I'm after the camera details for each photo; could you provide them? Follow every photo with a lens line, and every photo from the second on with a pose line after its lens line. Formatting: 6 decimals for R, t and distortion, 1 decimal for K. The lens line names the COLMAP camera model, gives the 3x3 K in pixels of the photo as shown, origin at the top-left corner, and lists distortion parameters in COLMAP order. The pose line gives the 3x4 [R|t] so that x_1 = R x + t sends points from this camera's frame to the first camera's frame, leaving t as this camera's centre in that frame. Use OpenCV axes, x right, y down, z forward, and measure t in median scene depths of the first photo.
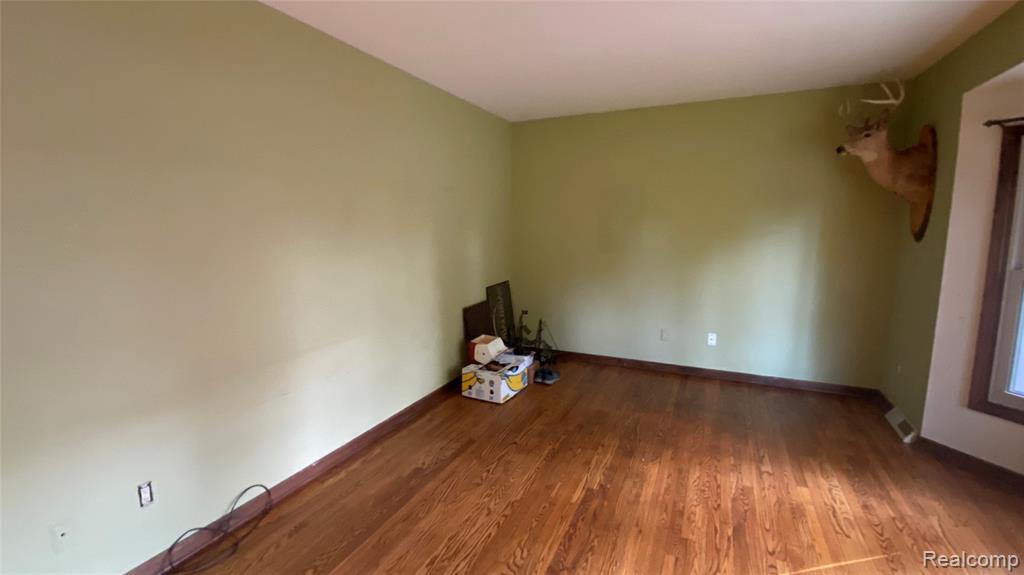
lens RADIAL K [[470.9, 0, 512.0], [0, 470.9, 287.5], [0, 0, 1]] dist [-0.034393, -0.000374]
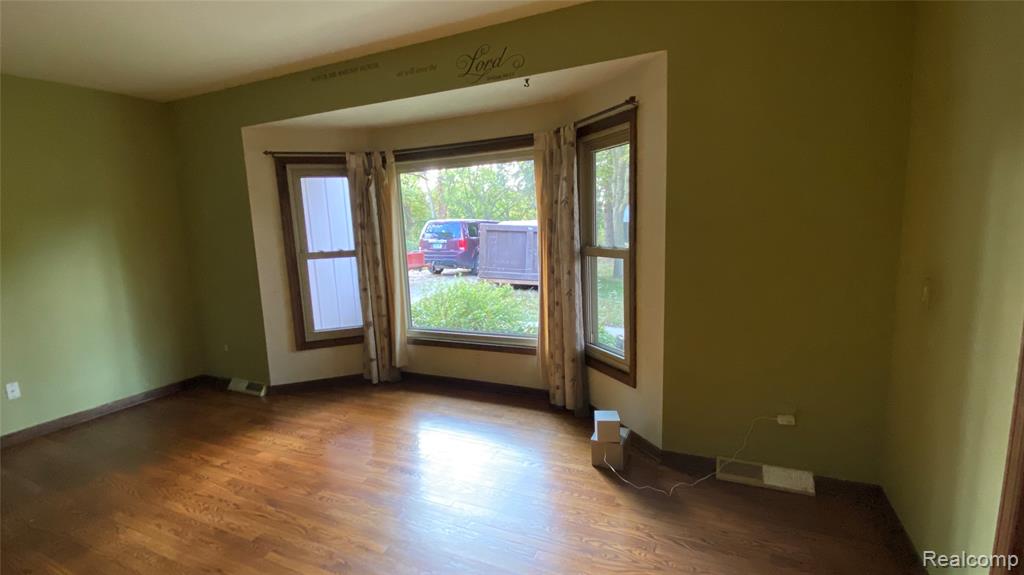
lens RADIAL K [[445.4, 0, 512.0], [0, 445.4, 287.5], [0, 0, 1]] dist [-0.000162, 0.000079]
pose [[-0.006308, -0.149717, 0.988709, -0.404674], [0.176553, 0.973029, 0.148469, -0.023083], [-0.984271, 0.175496, 0.020295, 0.281428]]
